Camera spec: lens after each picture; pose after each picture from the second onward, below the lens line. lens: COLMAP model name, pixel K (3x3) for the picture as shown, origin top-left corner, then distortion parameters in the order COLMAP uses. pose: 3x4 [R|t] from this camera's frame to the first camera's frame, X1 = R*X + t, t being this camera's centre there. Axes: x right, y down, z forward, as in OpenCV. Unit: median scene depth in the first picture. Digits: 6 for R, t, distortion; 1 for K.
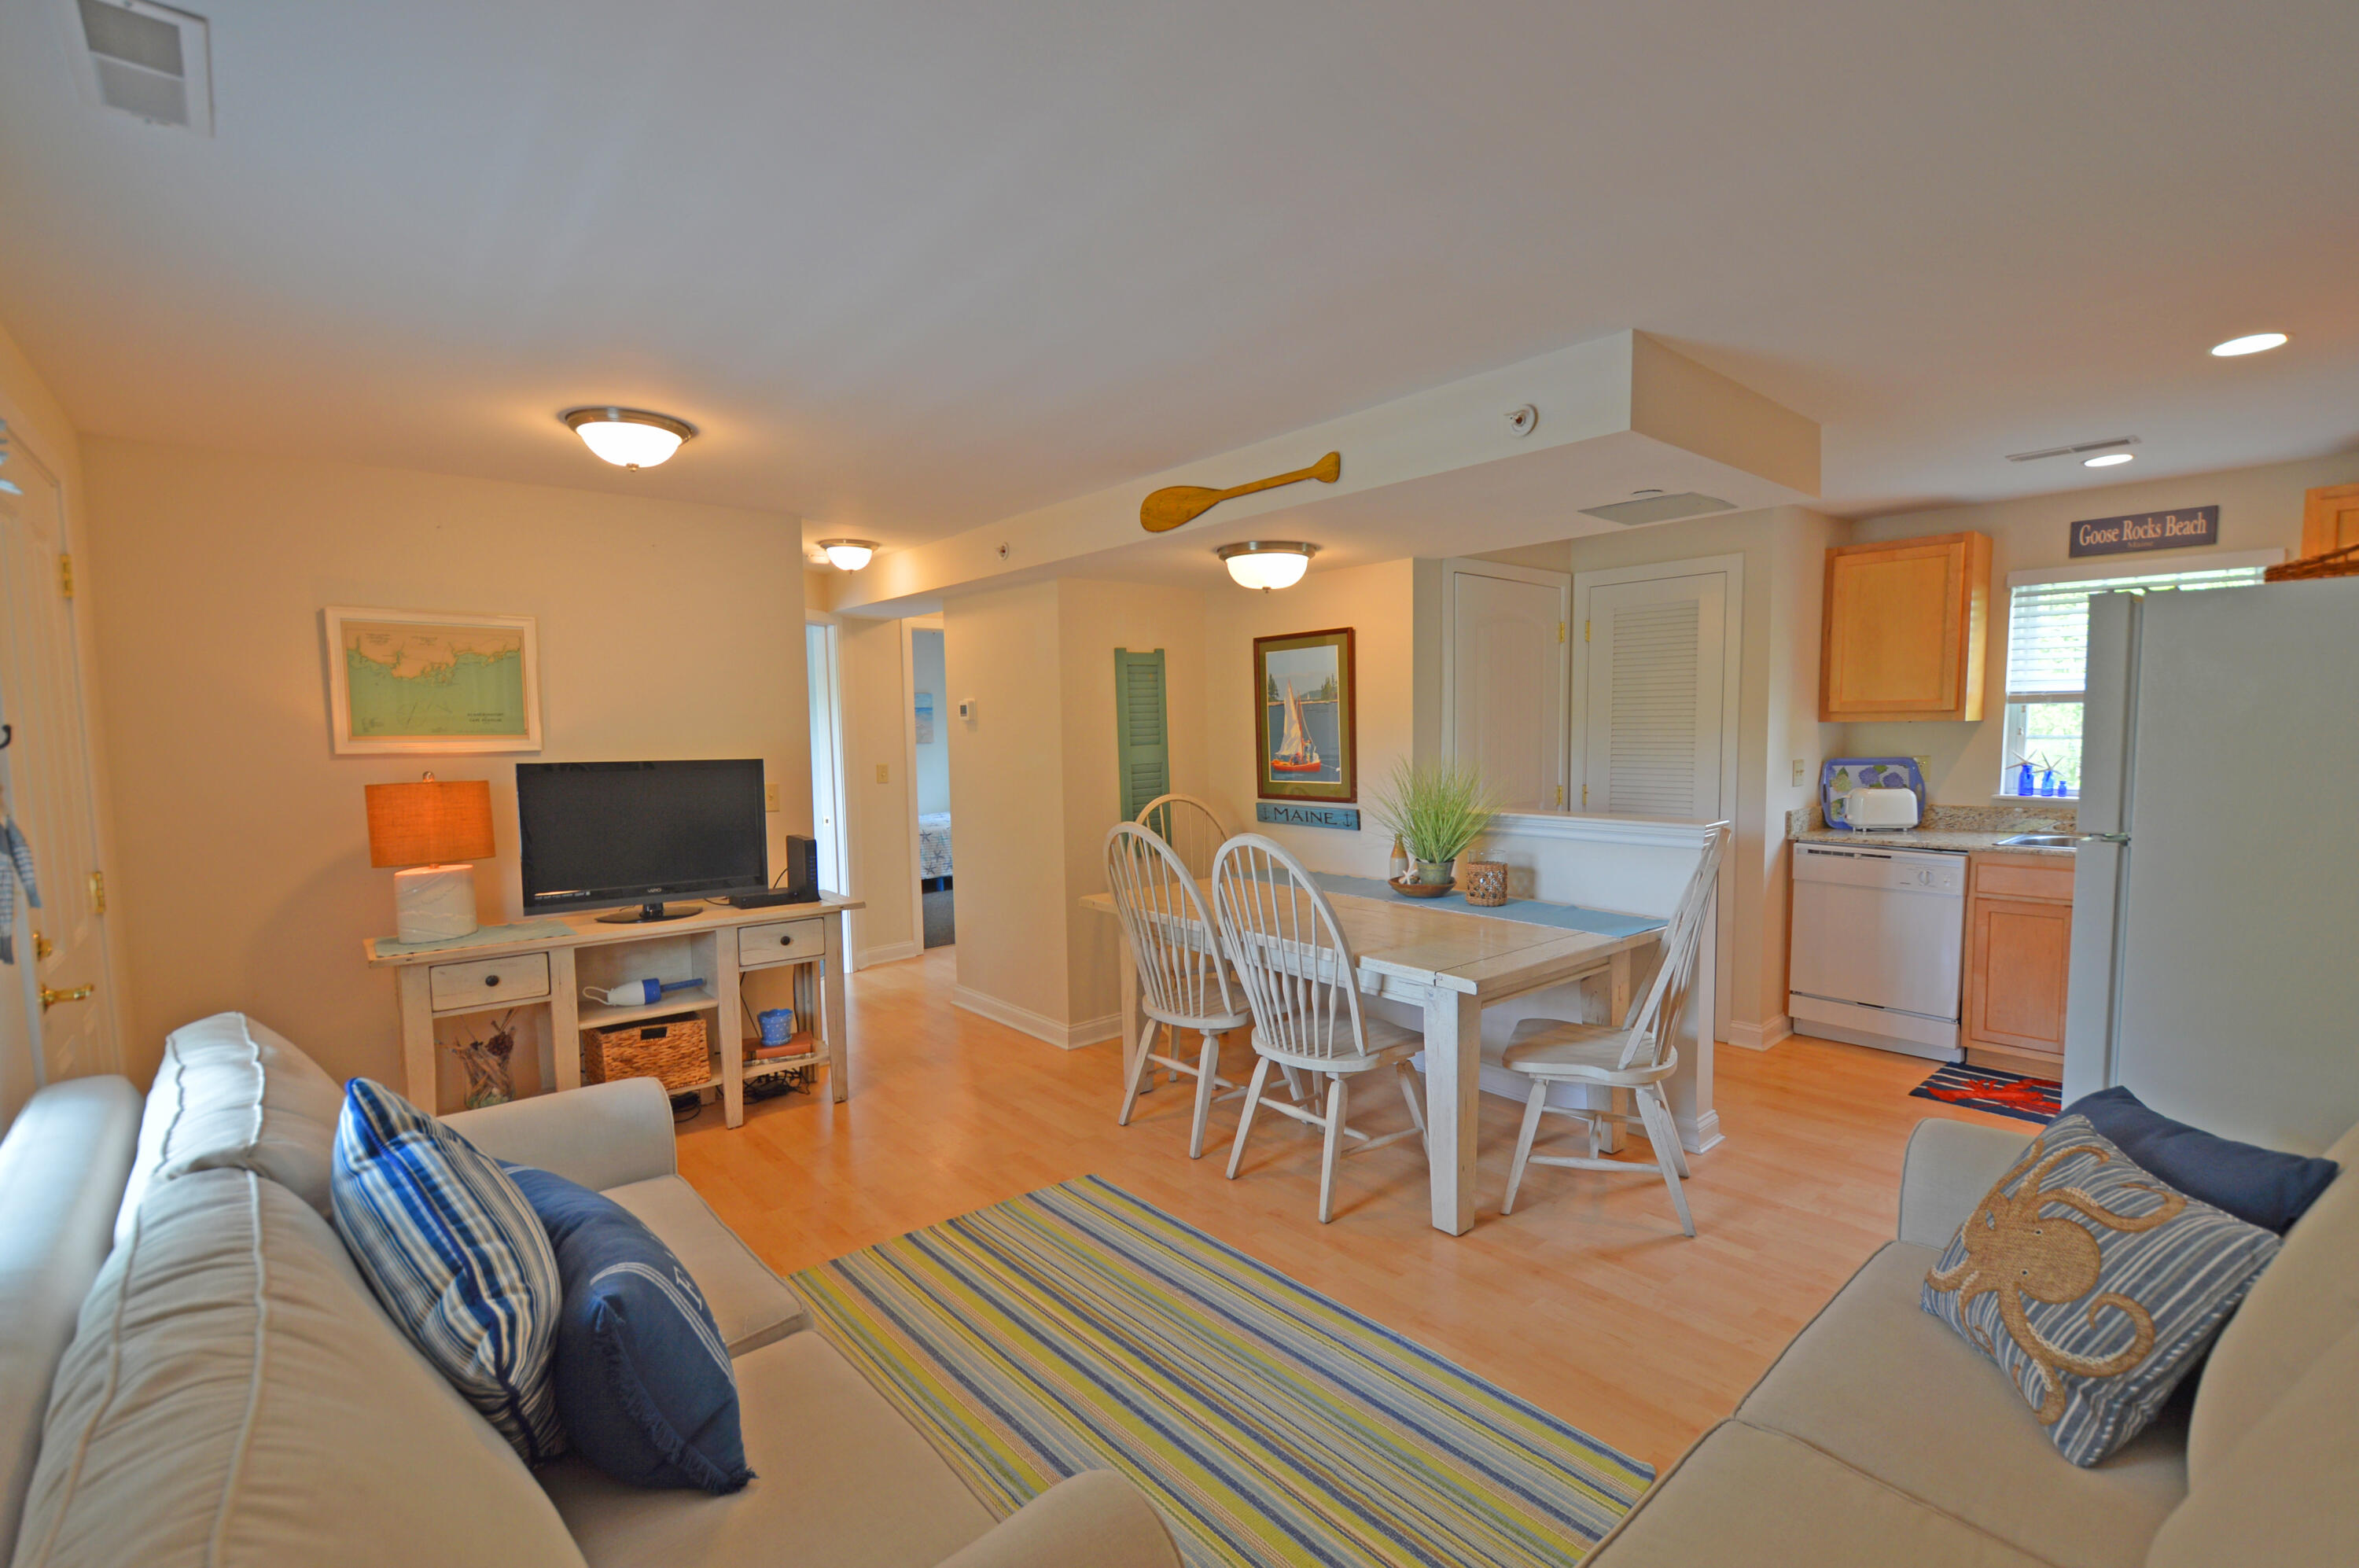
lens RADIAL K [[1041.5, 0, 1197.2], [0, 1041.5, 810.6], [0, 0, 1]] dist [0.001154, -0.000652]
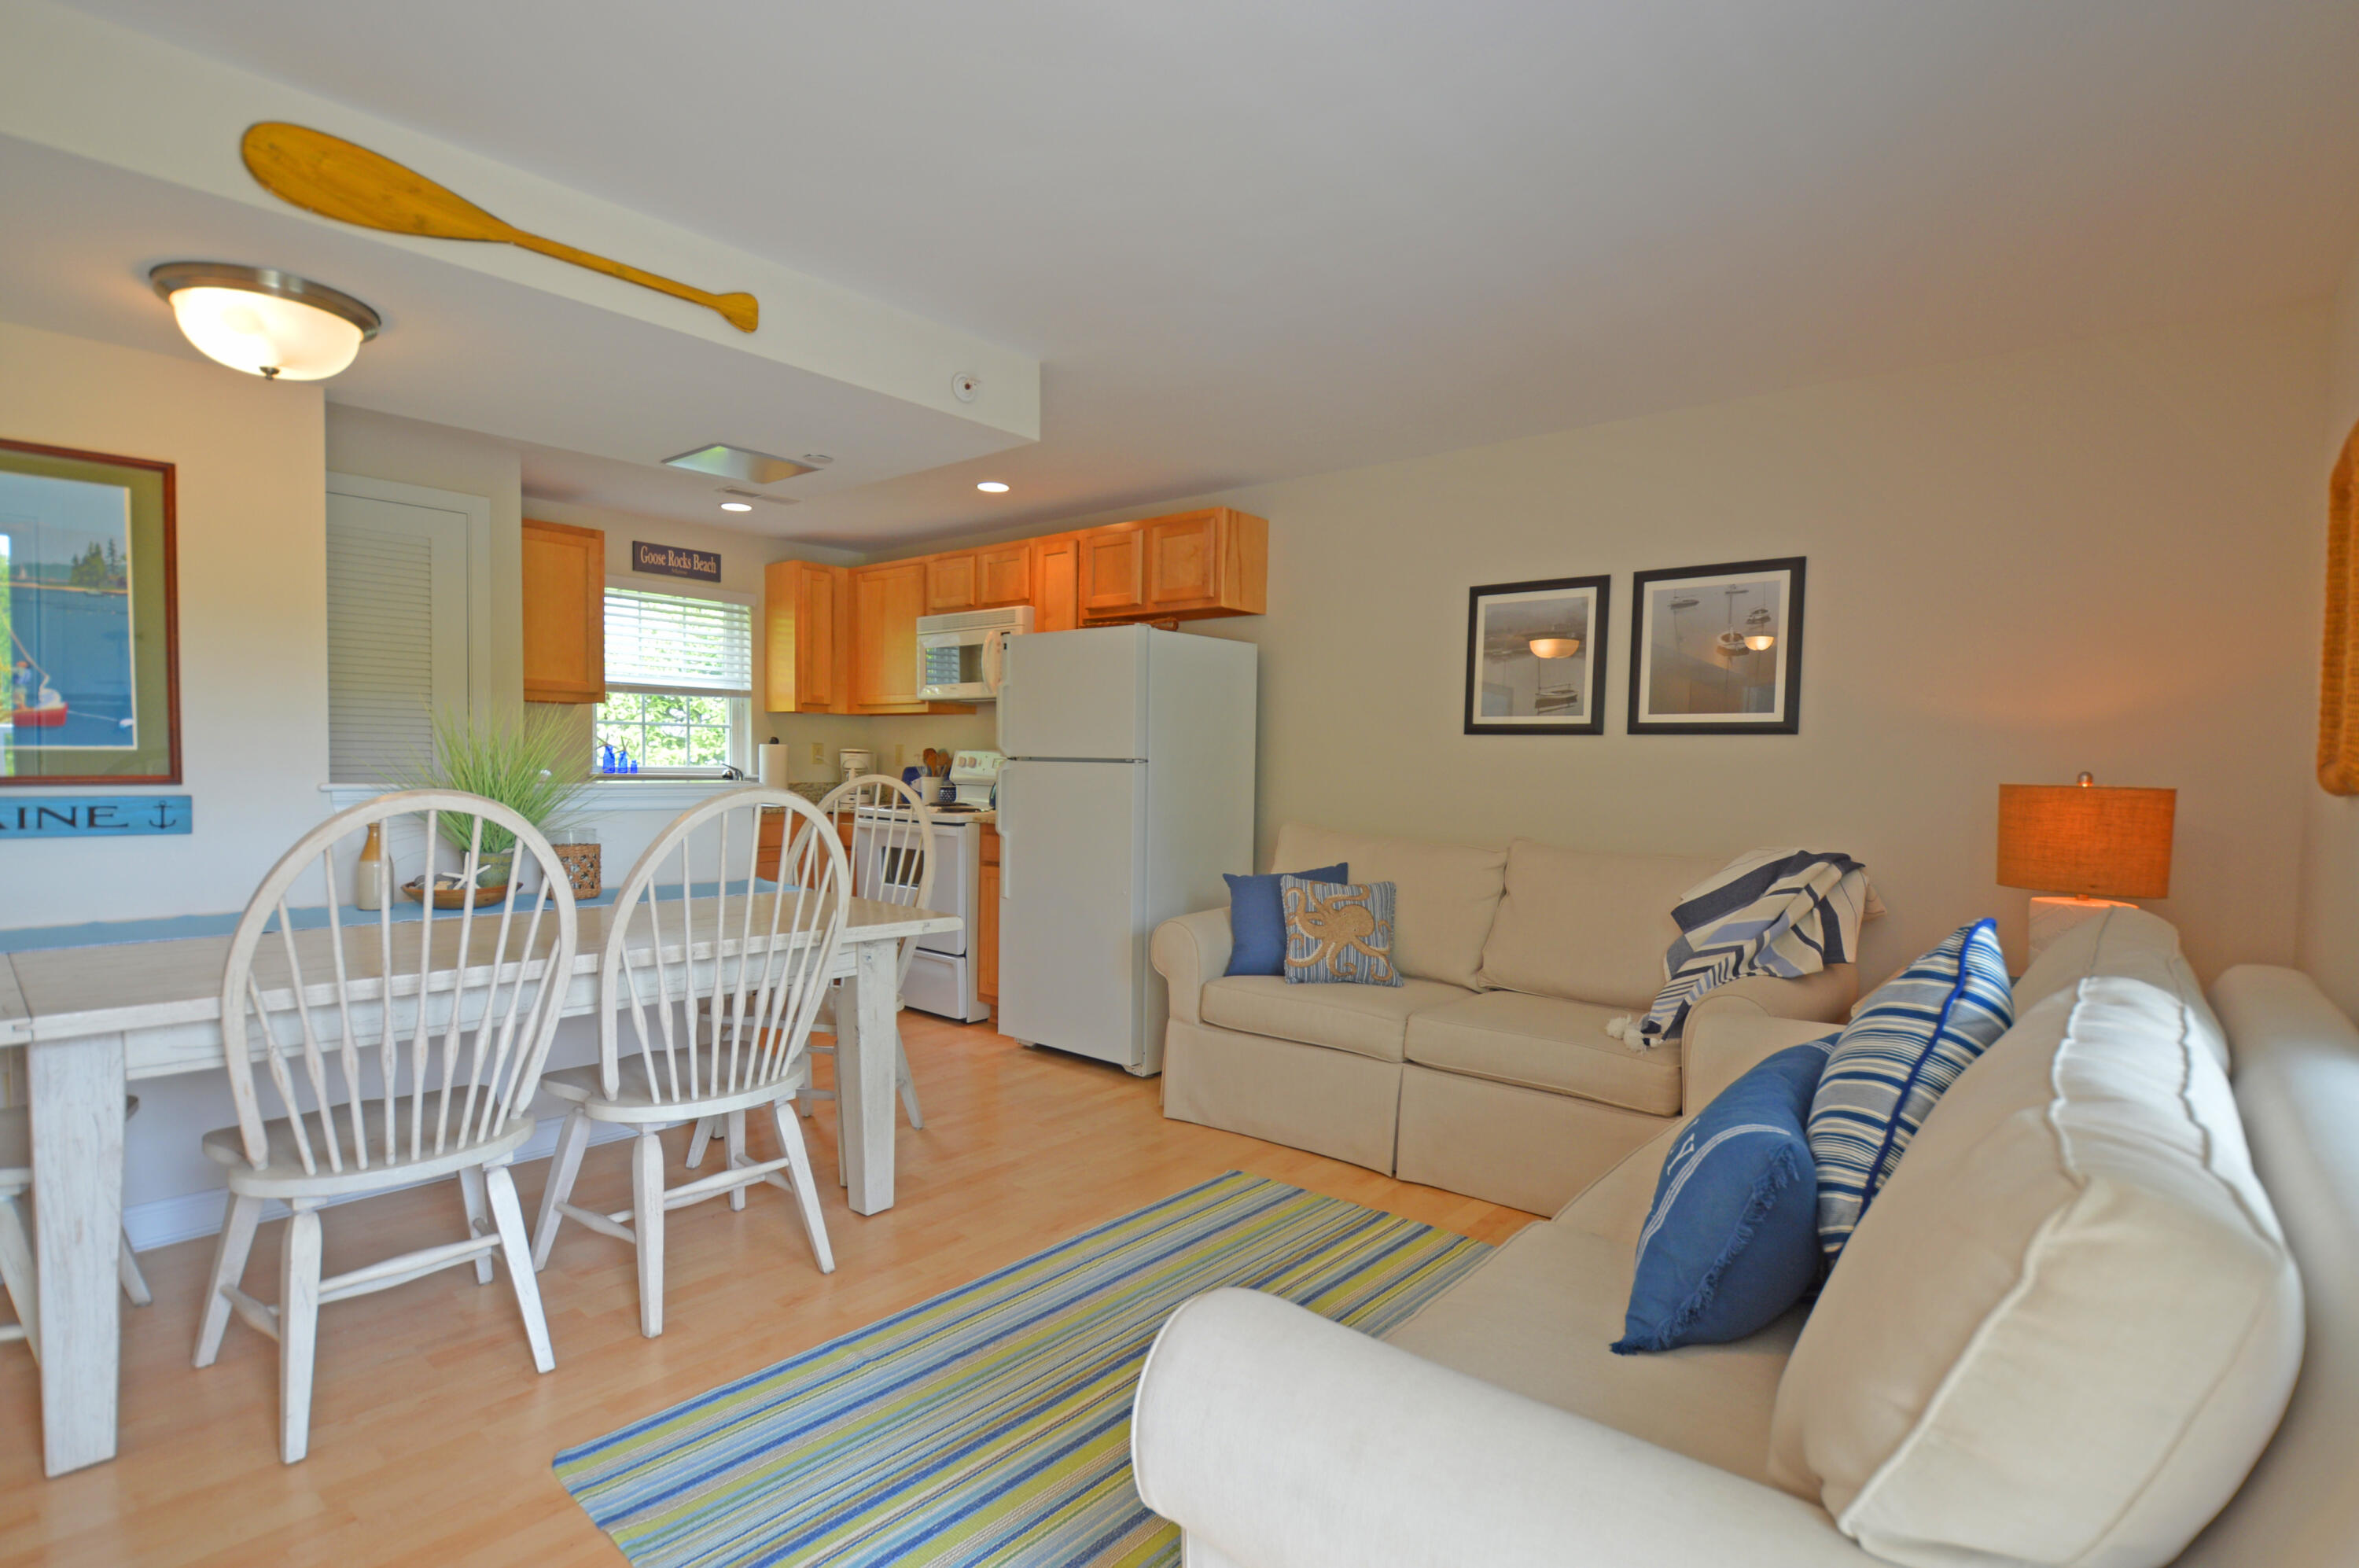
lens RADIAL K [[1144.9, 0, 1179.6], [0, 1144.9, 819.4], [0, 0, 1]] dist [-0.012370, 0.000055]
pose [[-0.137444, -0.036938, 0.989821, -0.582658], [0.066623, 0.996697, 0.046446, 0.021690], [-0.988266, 0.072328, -0.134529, 0.625351]]
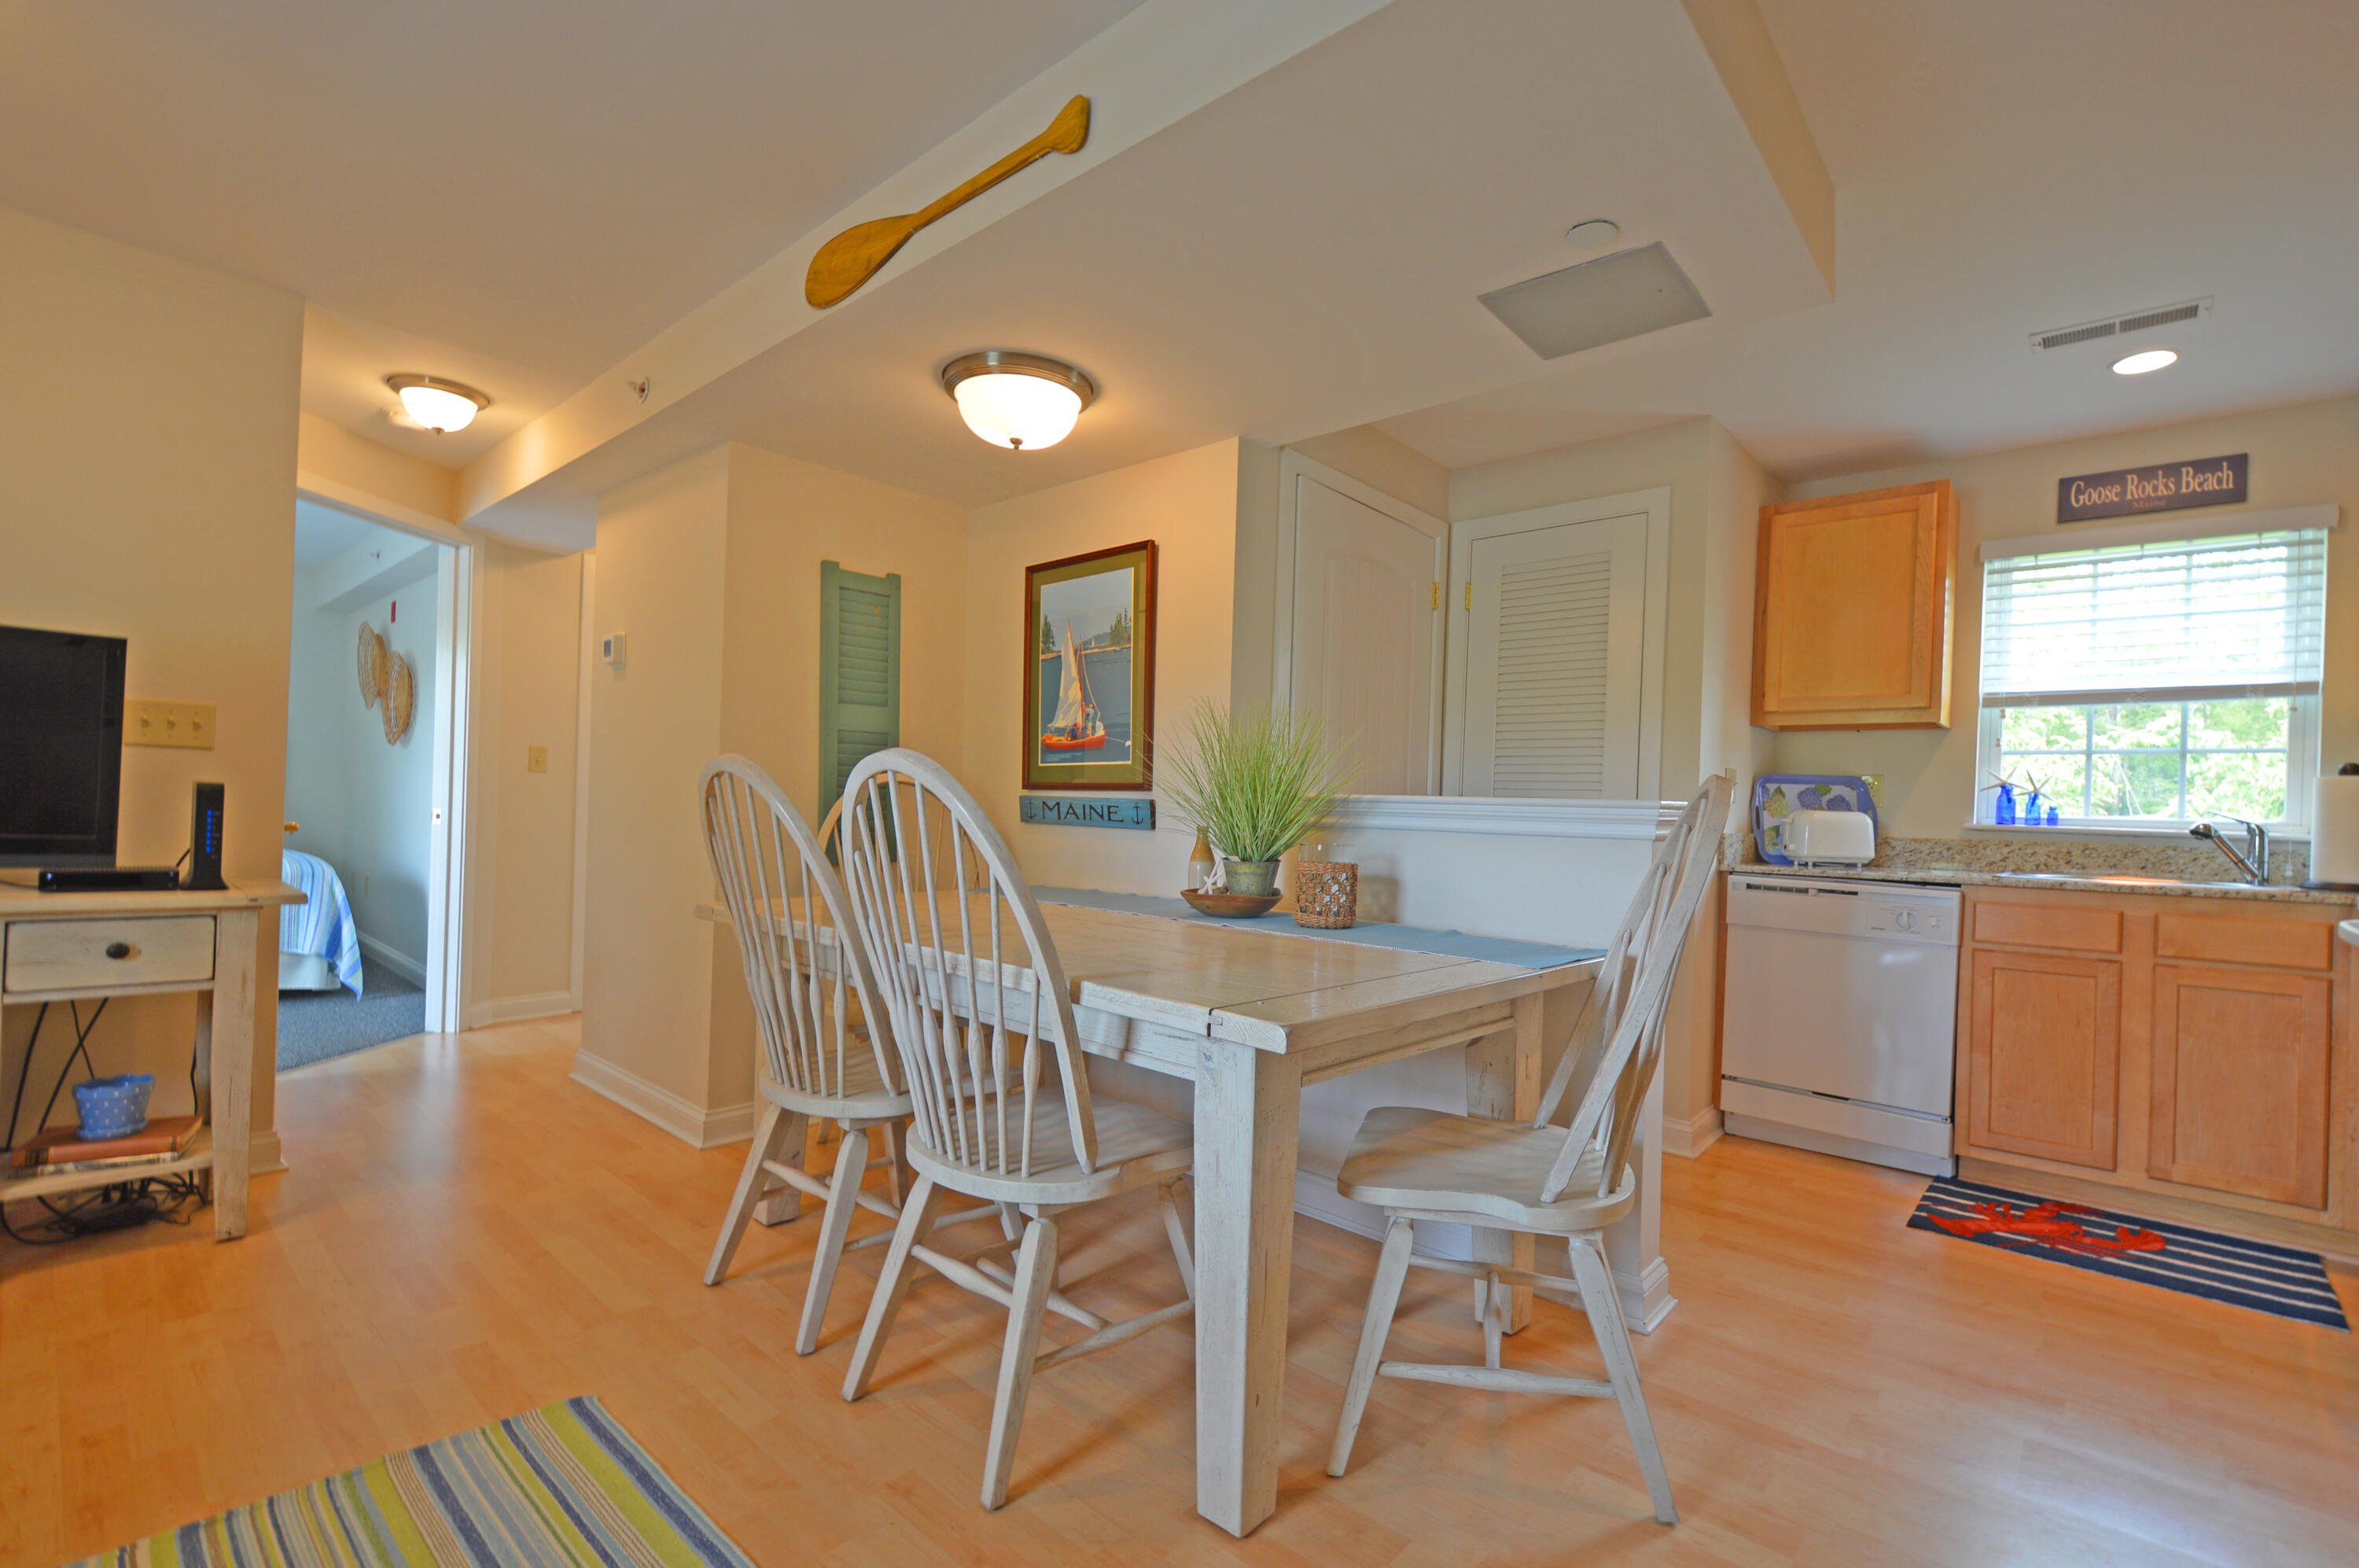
lens RADIAL K [[1041.5, 0, 1197.2], [0, 1041.5, 810.6], [0, 0, 1]] dist [0.001154, -0.000652]
pose [[0.990512, 0.049342, 0.128260, 0.106405], [-0.038860, 0.995793, -0.082982, 0.070599], [-0.131815, 0.077210, 0.988263, 0.344708]]
